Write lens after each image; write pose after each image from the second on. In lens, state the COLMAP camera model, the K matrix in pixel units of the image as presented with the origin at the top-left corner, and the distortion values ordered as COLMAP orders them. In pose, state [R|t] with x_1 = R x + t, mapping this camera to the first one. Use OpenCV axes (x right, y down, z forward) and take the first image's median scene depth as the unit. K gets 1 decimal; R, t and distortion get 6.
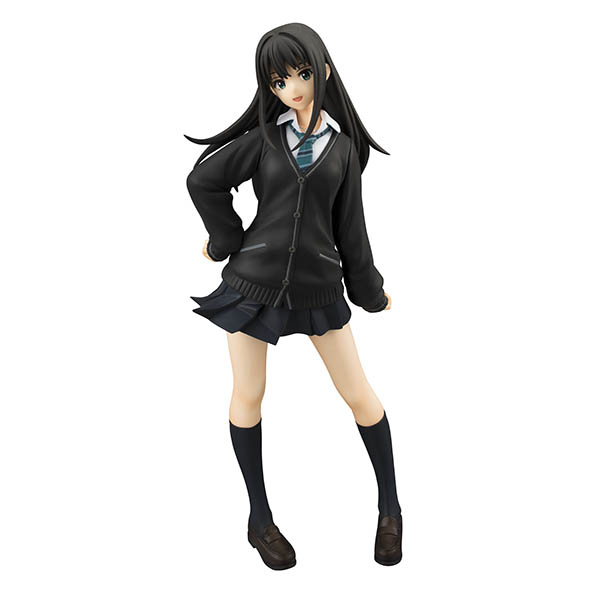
lens RADIAL K [[1145.2, 0, 300.0], [0, 1145.2, 300.0], [0, 0, 1]] dist [0.310670, -0.037894]
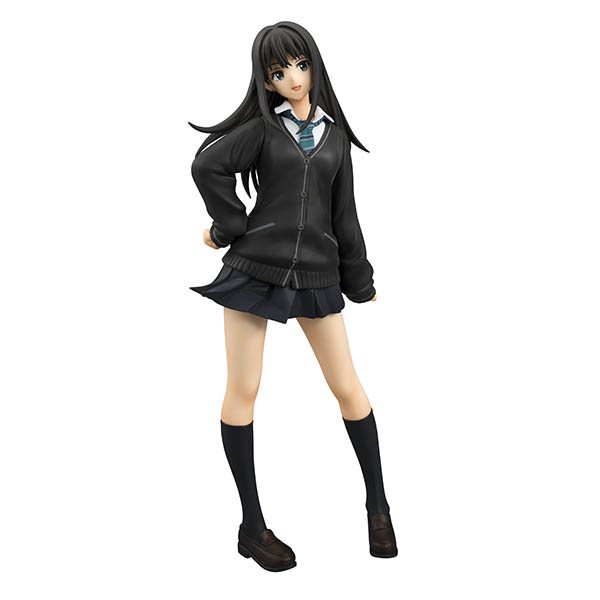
lens RADIAL K [[1145.2, 0, 300.0], [0, 1145.2, 300.0], [0, 0, 1]] dist [0.310670, -0.037894]
pose [[0.975225, -0.022129, 0.220108, -0.230053], [0.059888, 0.984240, -0.166391, 0.186511], [-0.212957, 0.175450, 0.961180, 0.023897]]
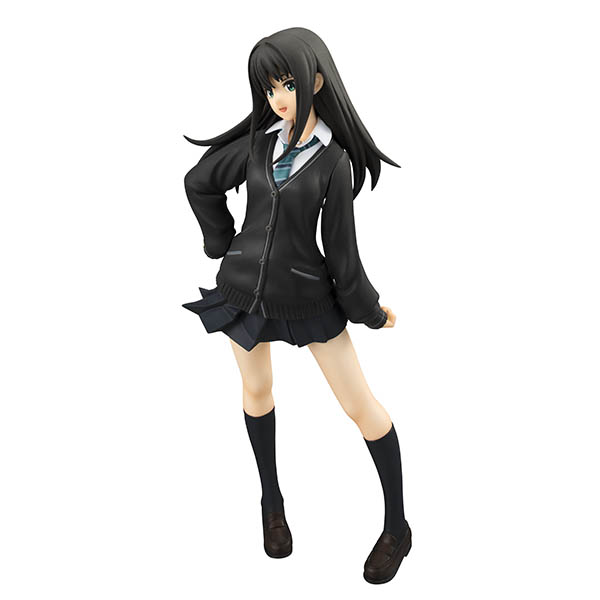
lens RADIAL K [[1145.2, 0, 300.0], [0, 1145.2, 300.0], [0, 0, 1]] dist [0.310670, -0.037894]
pose [[0.901112, 0.140104, -0.410327, 0.427643], [-0.093017, 0.986787, 0.132661, -0.143530], [0.423492, -0.081375, 0.902237, 0.108715]]
